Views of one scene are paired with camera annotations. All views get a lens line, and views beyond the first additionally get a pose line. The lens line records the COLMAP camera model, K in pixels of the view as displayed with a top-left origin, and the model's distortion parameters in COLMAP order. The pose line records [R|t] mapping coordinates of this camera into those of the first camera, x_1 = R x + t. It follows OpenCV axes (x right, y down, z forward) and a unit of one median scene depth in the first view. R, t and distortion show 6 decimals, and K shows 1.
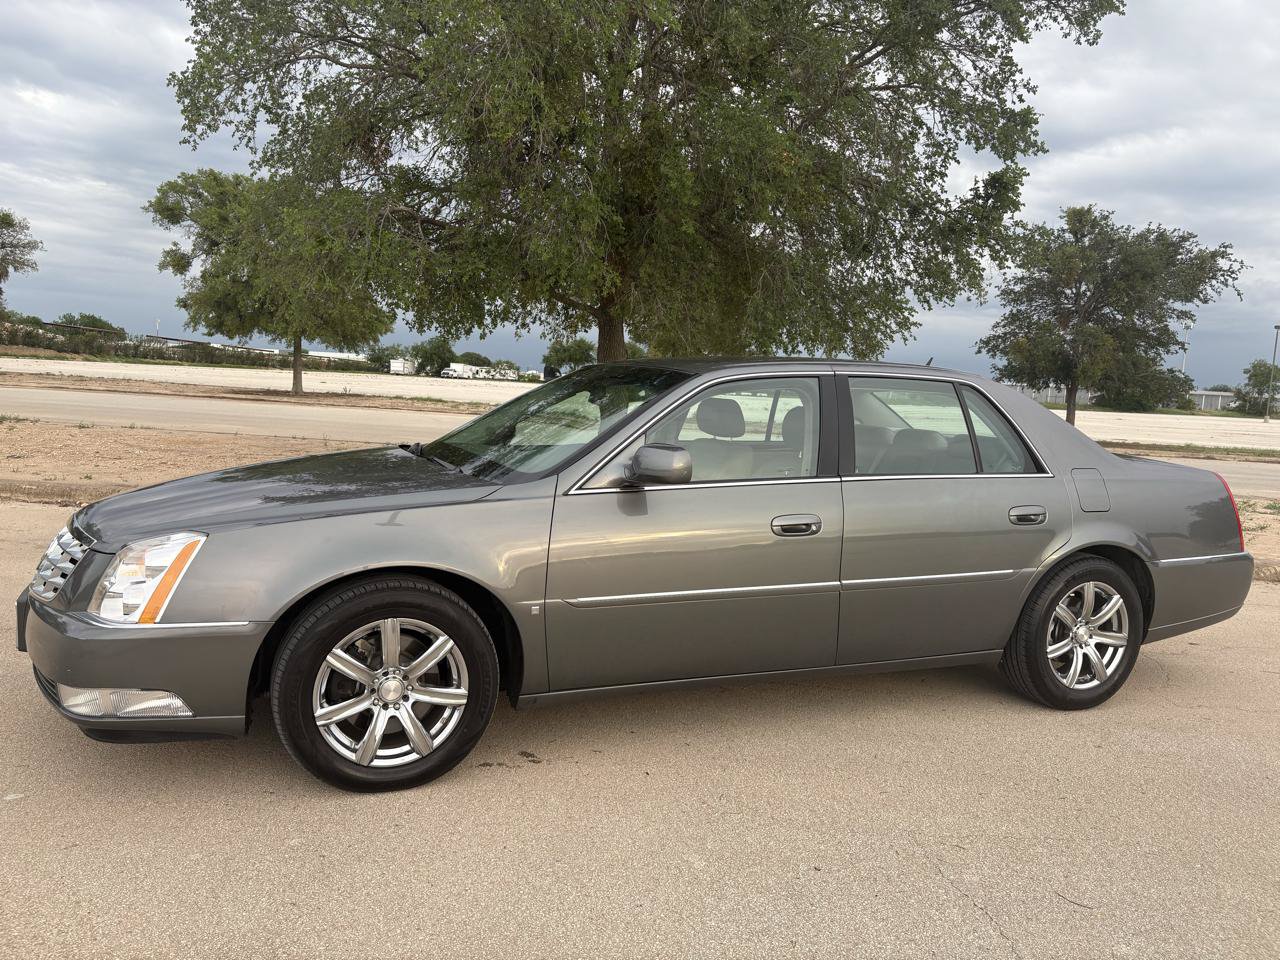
lens RADIAL K [[974.3, 0, 635.3], [0, 974.3, 483.5], [0, 0, 1]] dist [0.033068, -0.034049]
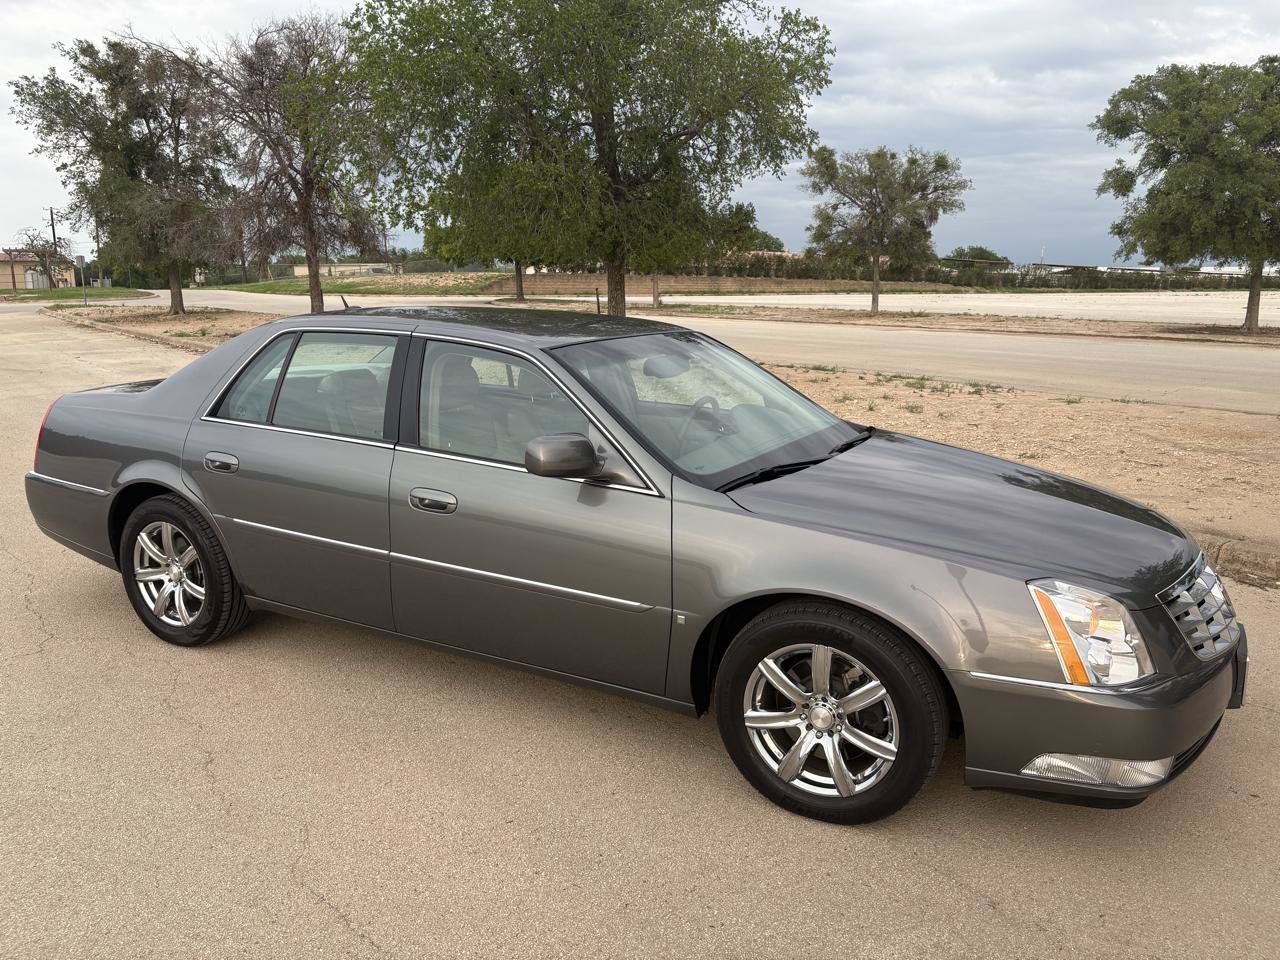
lens RADIAL K [[974.3, 0, 638.3], [0, 974.3, 493.8], [0, 0, 1]] dist [0.033068, -0.034049]
pose [[0.679464, 0.104941, -0.726165, -0.299486], [-0.041261, 0.993618, 0.104984, -0.076384], [0.732548, -0.041370, 0.679457, 0.239149]]
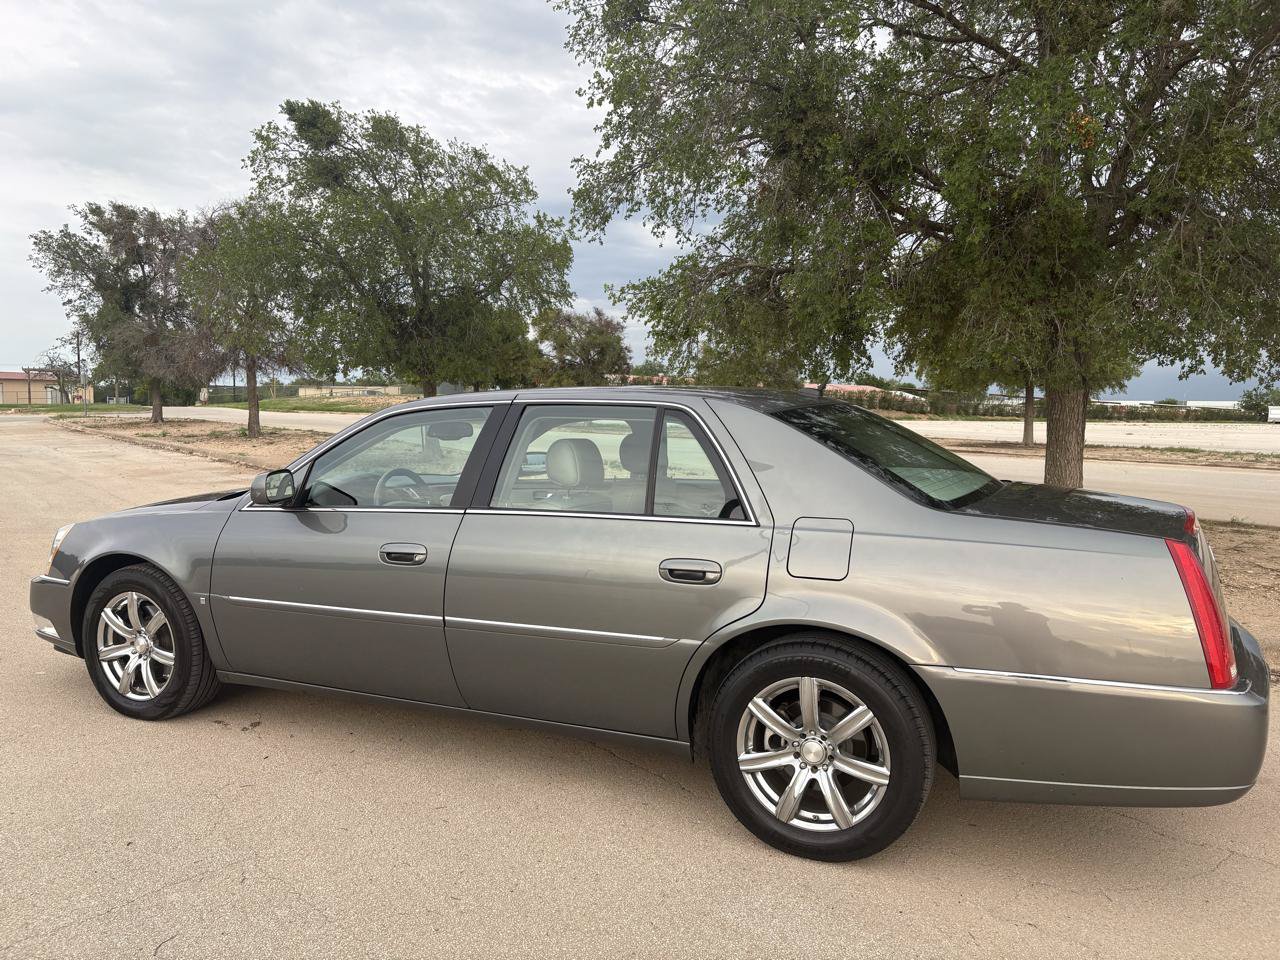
lens RADIAL K [[974.3, 0, 627.0], [0, 974.3, 481.7], [0, 0, 1]] dist [0.033068, -0.034049]
pose [[0.661400, 0.013740, -0.749907, 0.449436], [-0.057141, 0.997849, -0.032114, -0.005159], [0.747853, 0.064090, 0.660763, 0.210501]]
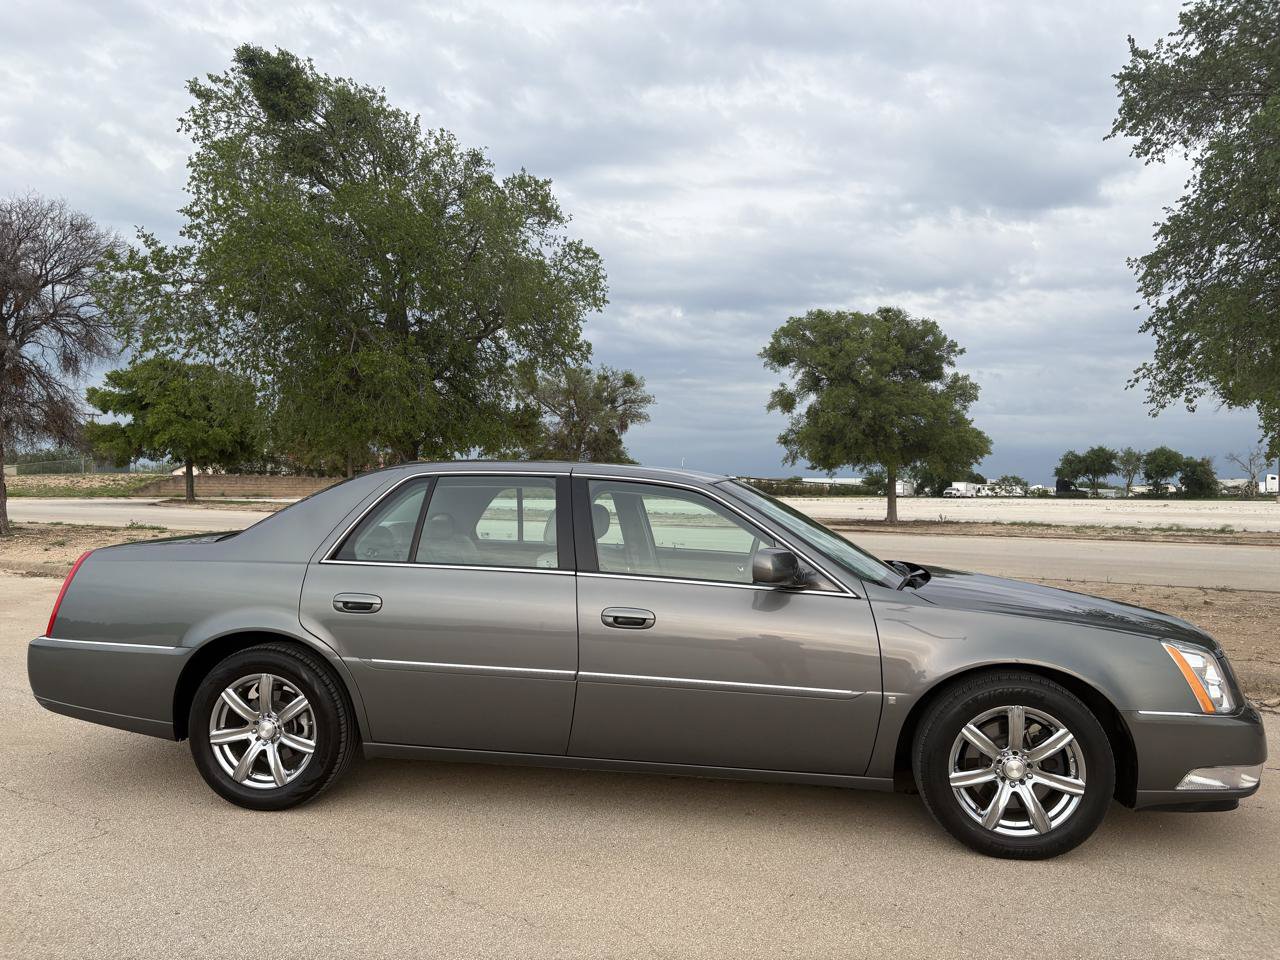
lens RADIAL K [[974.3, 0, 633.3], [0, 974.3, 495.5], [0, 0, 1]] dist [0.033068, -0.034049]
pose [[0.886651, -0.044834, -0.460261, -0.445396], [-0.006783, 0.993921, -0.109884, -0.033913], [0.462390, 0.100551, 0.880957, 0.053095]]
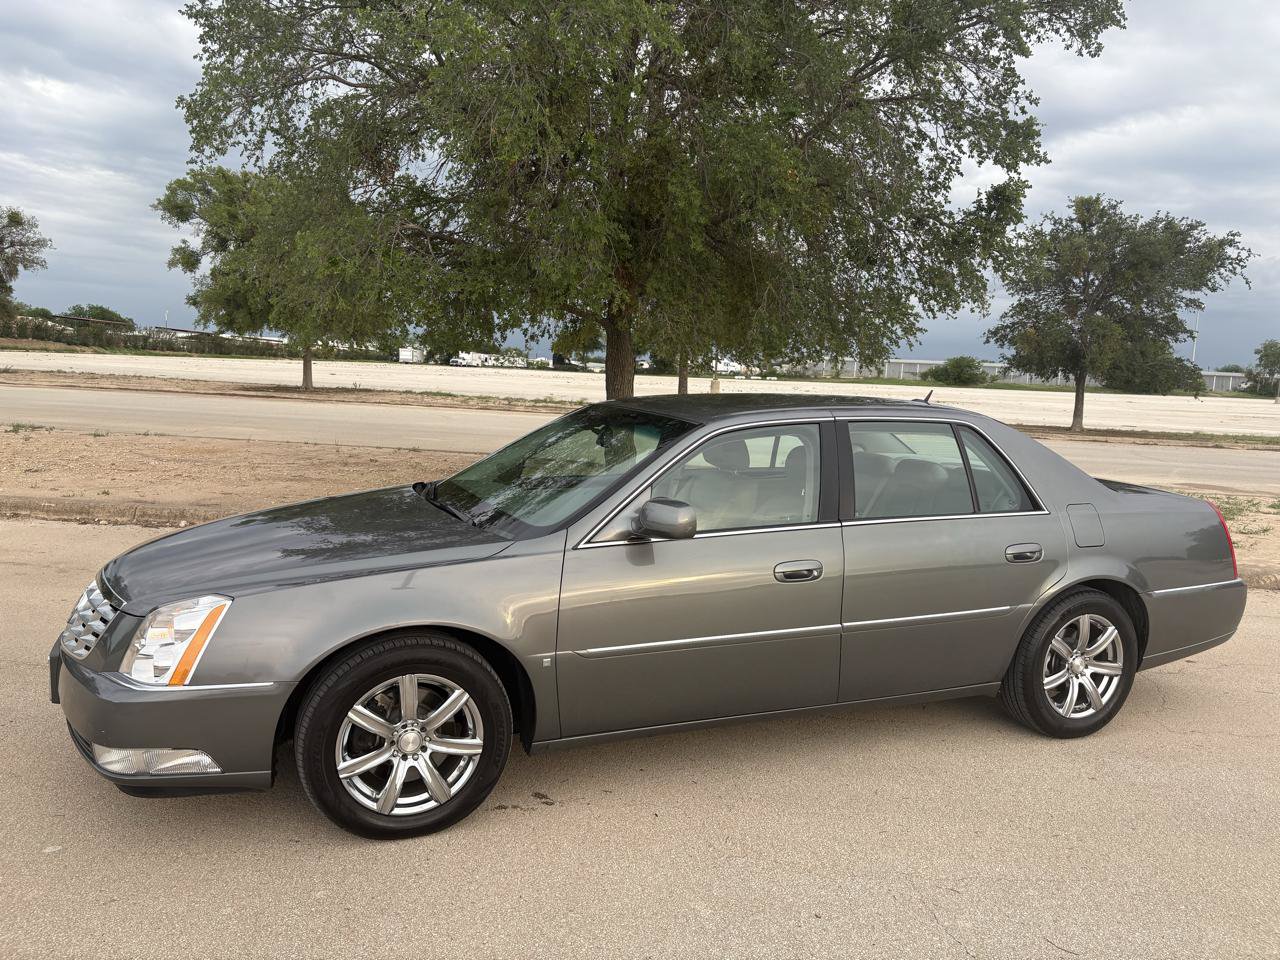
lens RADIAL K [[974.3, 0, 641.8], [0, 974.3, 482.5], [0, 0, 1]] dist [0.033068, -0.034049]
pose [[0.999957, -0.008498, -0.003739, 0.001588], [0.008550, 0.999861, 0.014320, -0.028276], [0.003617, -0.014352, 0.999890, -0.014354]]
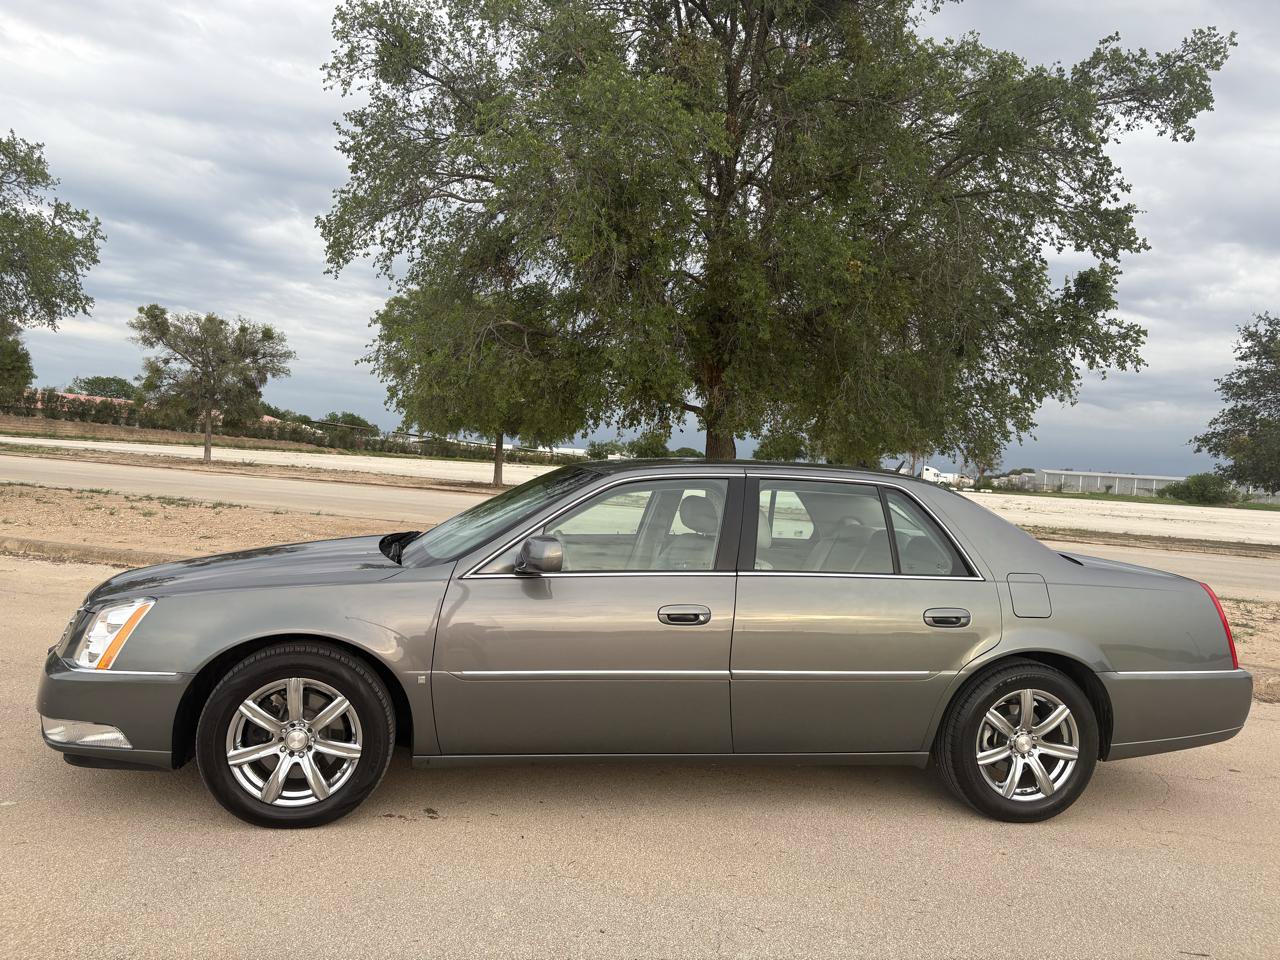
lens RADIAL K [[974.3, 0, 633.7], [0, 974.3, 480.7], [0, 0, 1]] dist [0.033068, -0.034049]
pose [[0.974900, 0.011955, -0.222320, 0.146121], [-0.034004, 0.994837, -0.095616, -0.000116], [0.220029, 0.100776, 0.970274, -0.030826]]
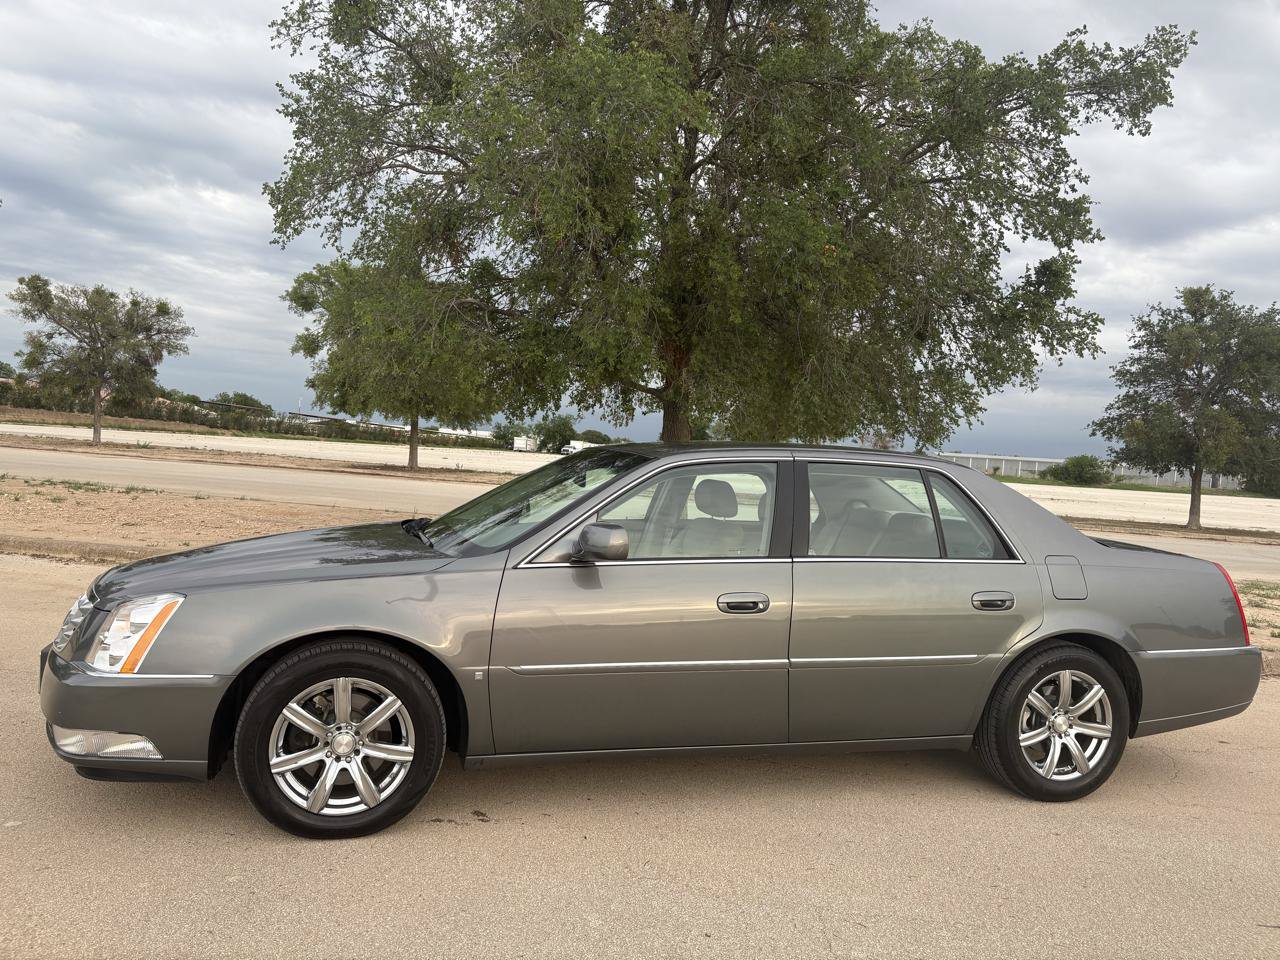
lens RADIAL K [[974.3, 0, 641.0], [0, 974.3, 479.2], [0, 0, 1]] dist [0.033068, -0.034049]
pose [[0.993084, 0.013289, -0.116649, 0.073883], [-0.023016, 0.996330, -0.082441, -0.000395], [0.115125, 0.084556, 0.989746, -0.025155]]
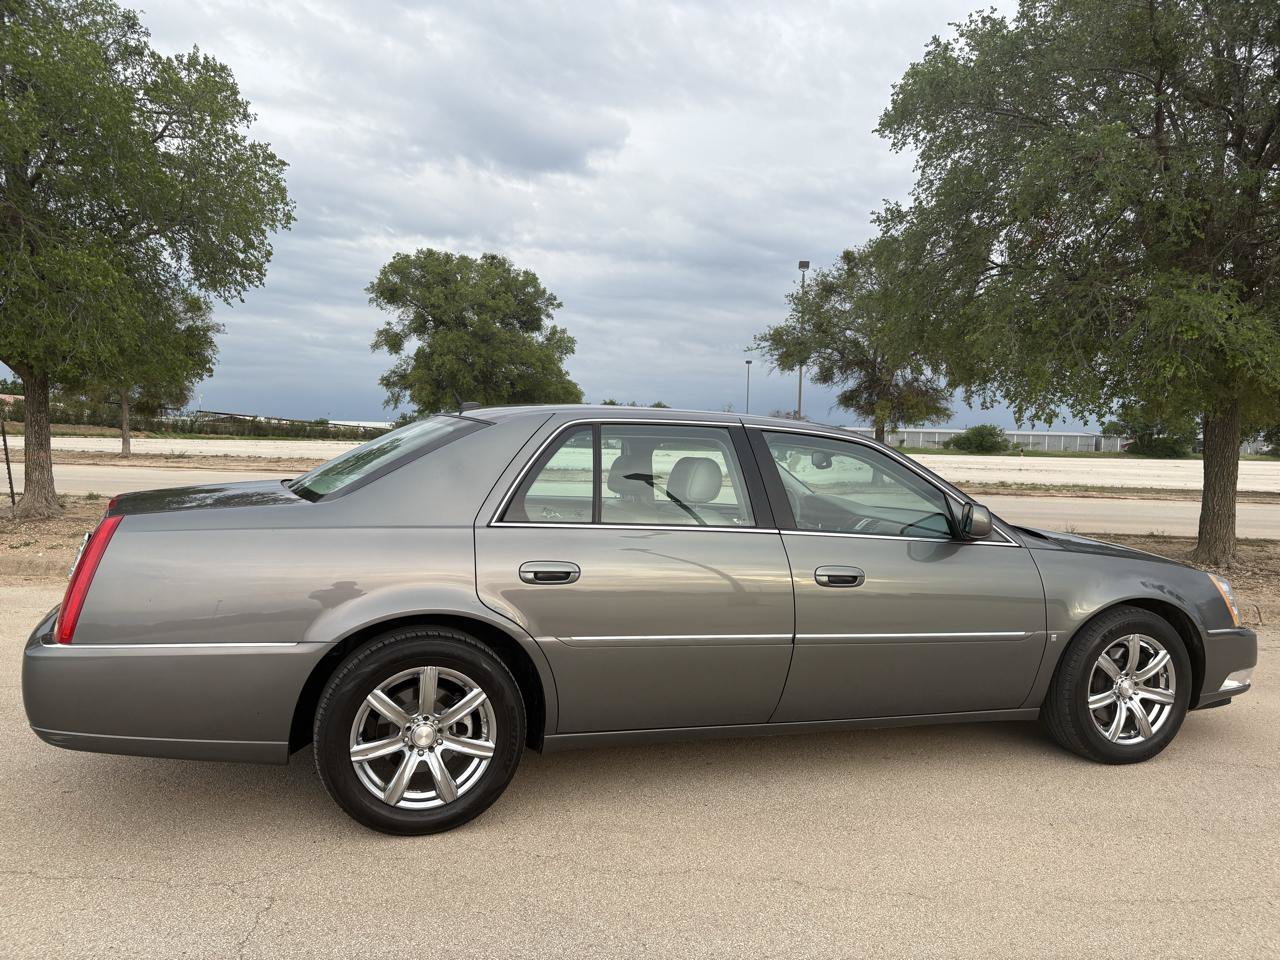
lens RADIAL K [[974.3, 0, 632.9], [0, 974.3, 497.4], [0, 0, 1]] dist [0.033068, -0.034049]
pose [[0.999574, -0.028856, 0.004408, -0.752262], [0.029028, 0.998527, -0.045829, -0.044901], [-0.003079, 0.045937, 0.998940, 0.015691]]
